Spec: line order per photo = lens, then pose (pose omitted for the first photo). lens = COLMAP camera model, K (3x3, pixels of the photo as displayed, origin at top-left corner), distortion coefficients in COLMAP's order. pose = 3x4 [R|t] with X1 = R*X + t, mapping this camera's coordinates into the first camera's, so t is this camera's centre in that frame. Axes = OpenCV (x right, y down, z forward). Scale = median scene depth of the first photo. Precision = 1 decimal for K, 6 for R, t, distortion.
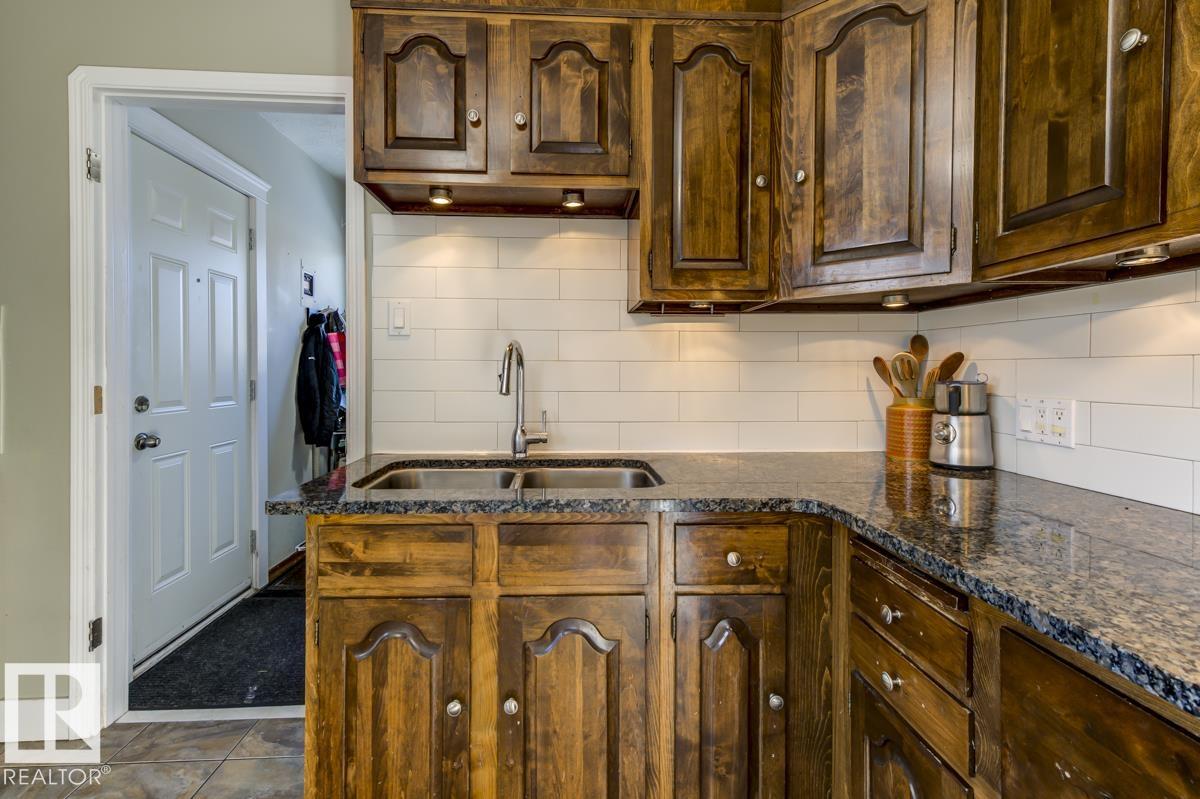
lens RADIAL K [[567.9, 0, 597.0], [0, 567.9, 375.0], [0, 0, 1]] dist [0.030723, 0.000017]
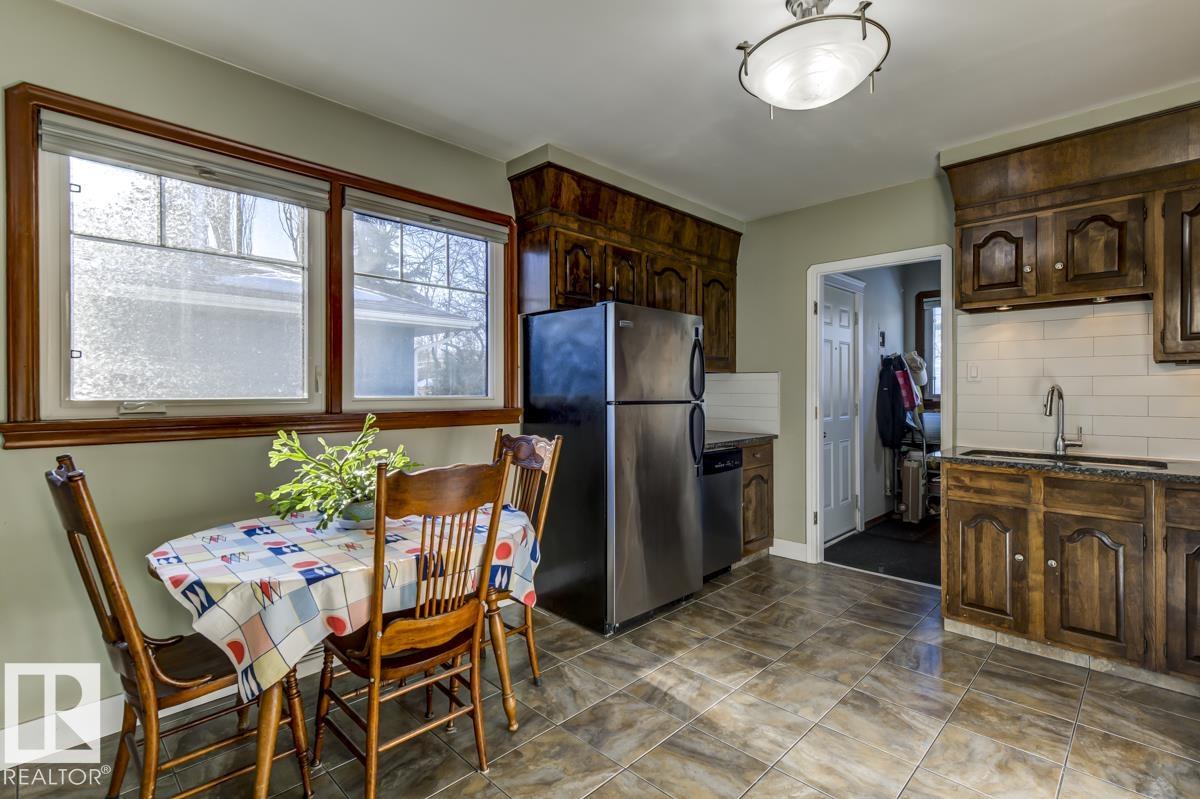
lens RADIAL K [[552.2, 0, 604.1], [0, 552.2, 390.9], [0, 0, 1]] dist [0.004561, 0.000622]
pose [[0.665494, -0.002205, -0.746400, 0.267557], [-0.004846, 0.999962, -0.007275, -0.031720], [0.746388, 0.008459, 0.665458, -1.541818]]
